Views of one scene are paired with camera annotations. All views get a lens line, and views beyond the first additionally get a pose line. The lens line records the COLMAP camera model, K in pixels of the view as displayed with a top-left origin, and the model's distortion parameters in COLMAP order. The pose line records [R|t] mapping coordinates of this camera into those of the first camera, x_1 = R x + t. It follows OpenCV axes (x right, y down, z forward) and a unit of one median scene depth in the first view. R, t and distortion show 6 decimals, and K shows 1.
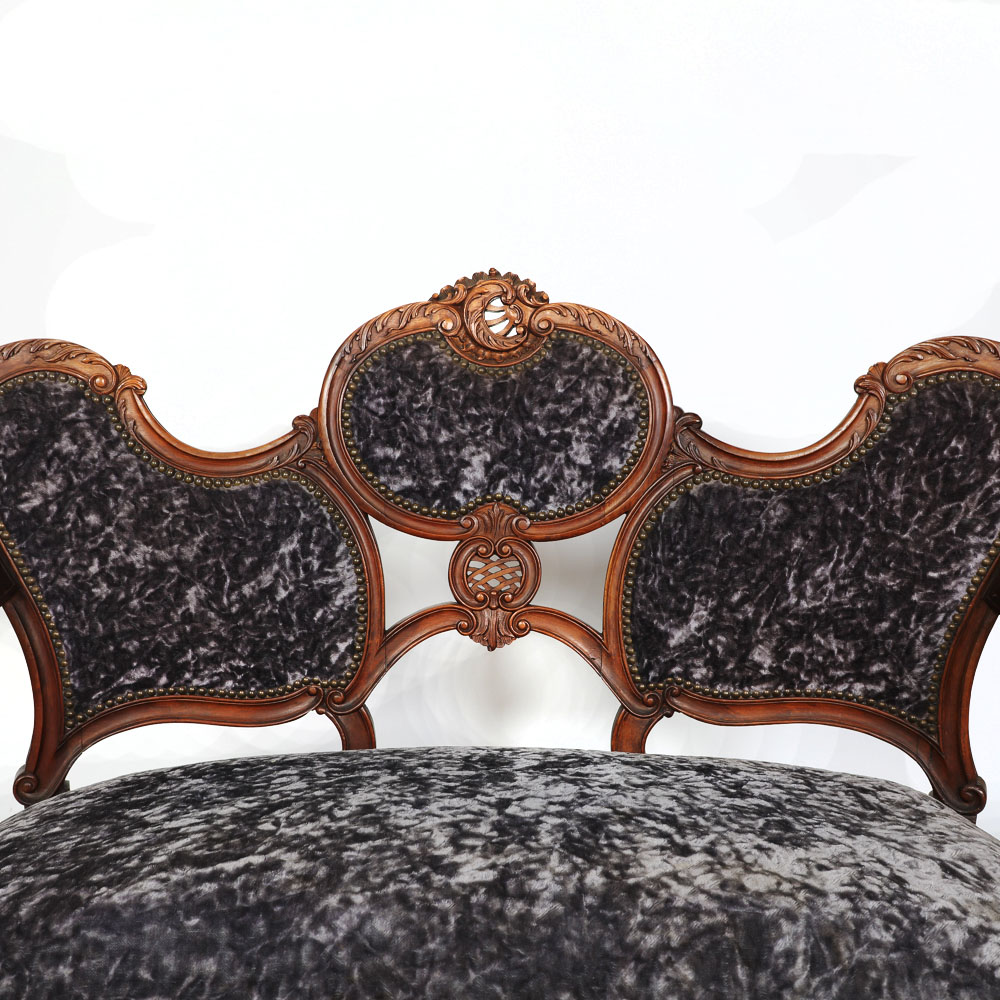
lens RADIAL K [[1067.8, 0, 479.7], [0, 1067.8, 480.5], [0, 0, 1]] dist [-0.082735, 0.059215]
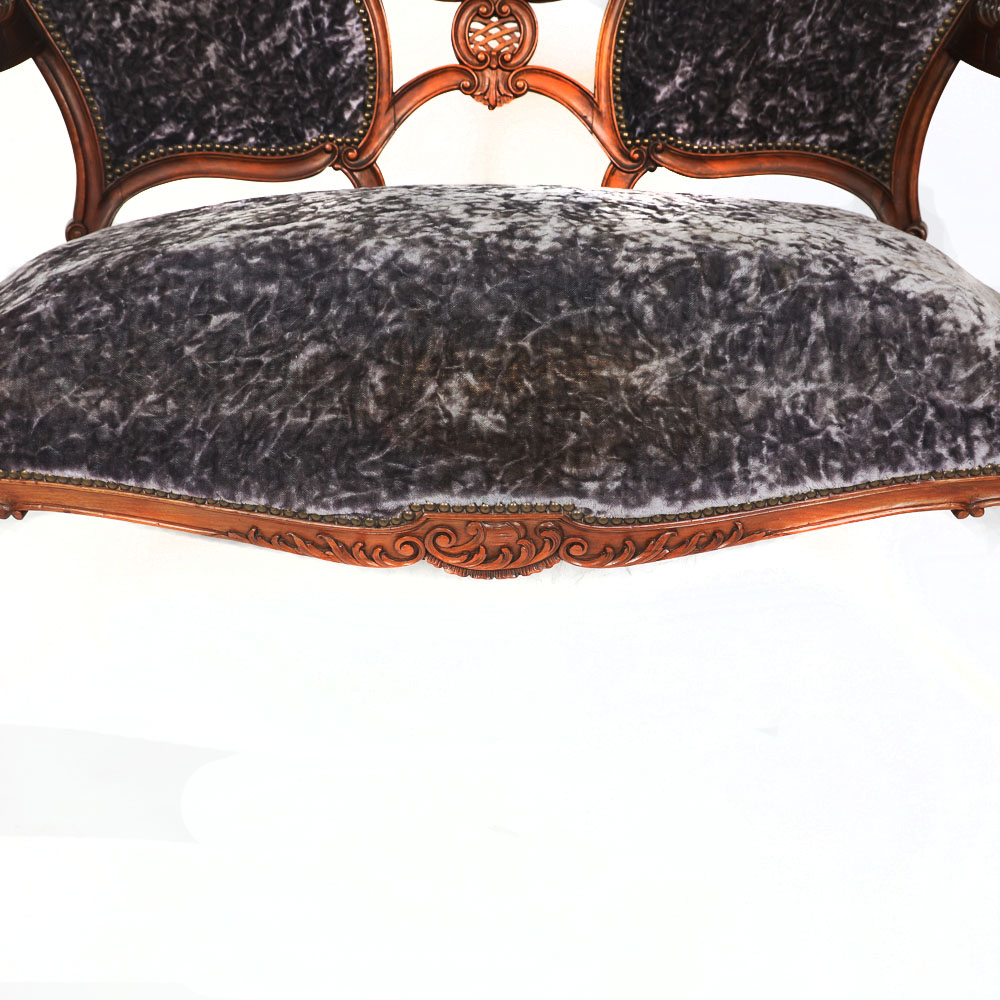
lens RADIAL K [[1064.2, 0, 491.3], [0, 1064.2, 501.2], [0, 0, 1]] dist [-0.078452, 0.049351]
pose [[0.999601, -0.012241, 0.025465, -0.022176], [0.002330, 0.933924, 0.357464, 0.151281], [-0.028159, -0.357262, 0.933580, -0.147189]]
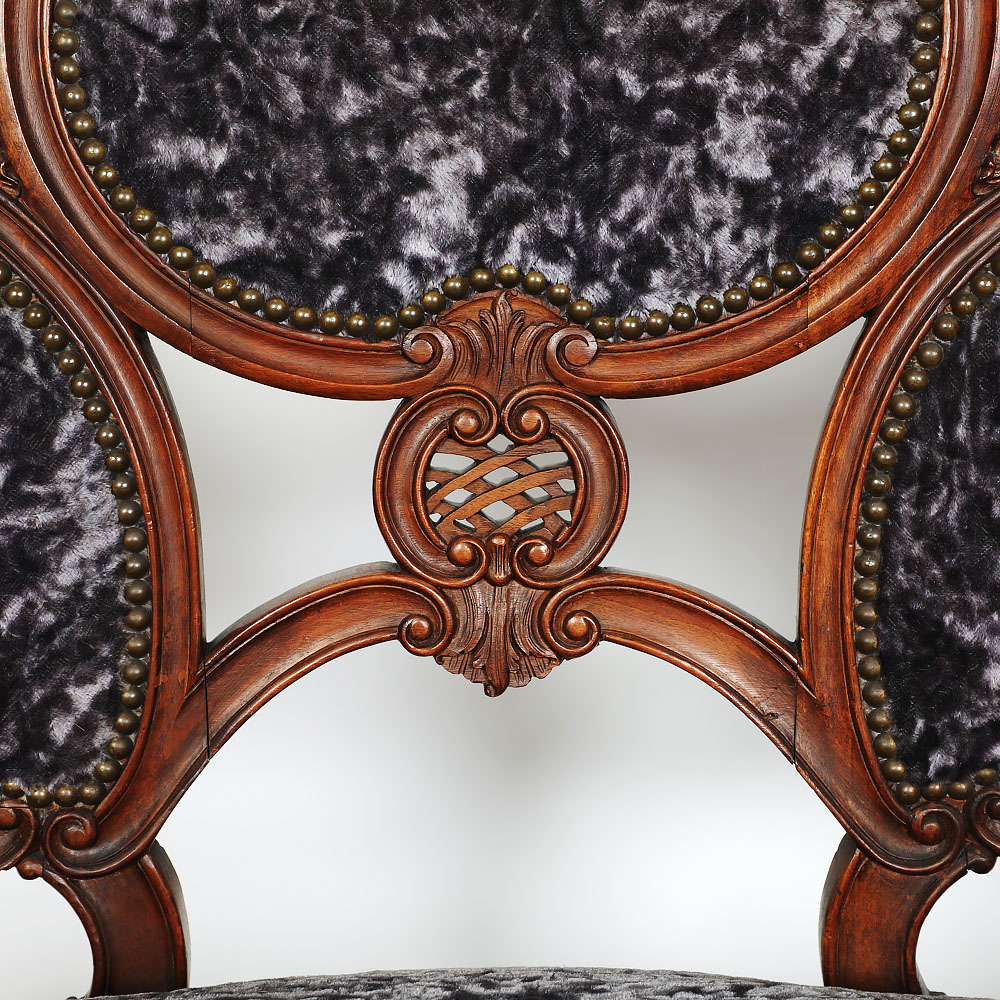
lens RADIAL K [[2055.1, 0, 495.3], [0, 2055.1, 501.2], [0, 0, 1]] dist [0.102923, 0.482024]
pose [[0.999895, -0.014333, 0.002325, 0.010663], [0.013831, 0.988874, 0.148114, -0.012178], [-0.004422, -0.148066, 0.988968, 0.313111]]
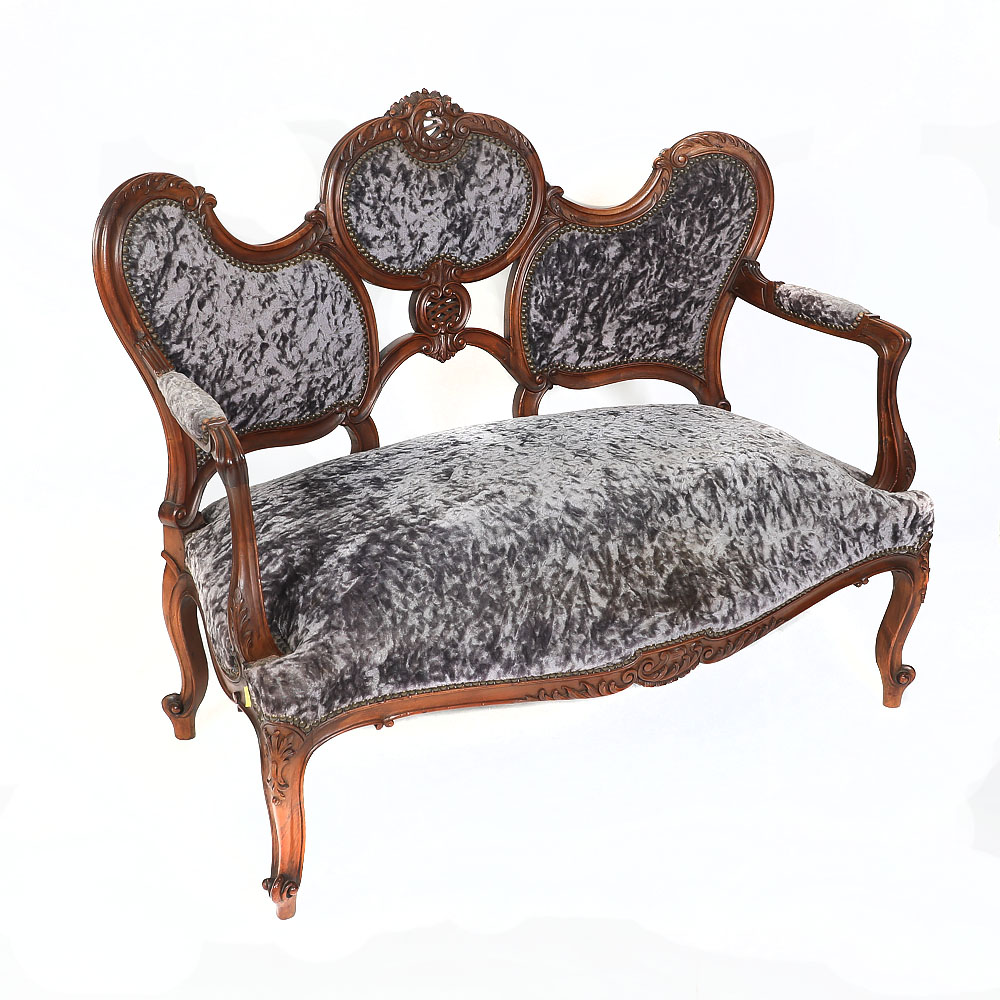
lens RADIAL K [[1451.4, 0, 534.4], [0, 1451.4, 499.3], [0, 0, 1]] dist [-0.144513, 0.146856]
pose [[0.830941, -0.194211, 0.521362, -0.961527], [0.040290, 0.955640, 0.291769, -0.234128], [-0.554899, -0.221437, 0.801905, -0.691788]]
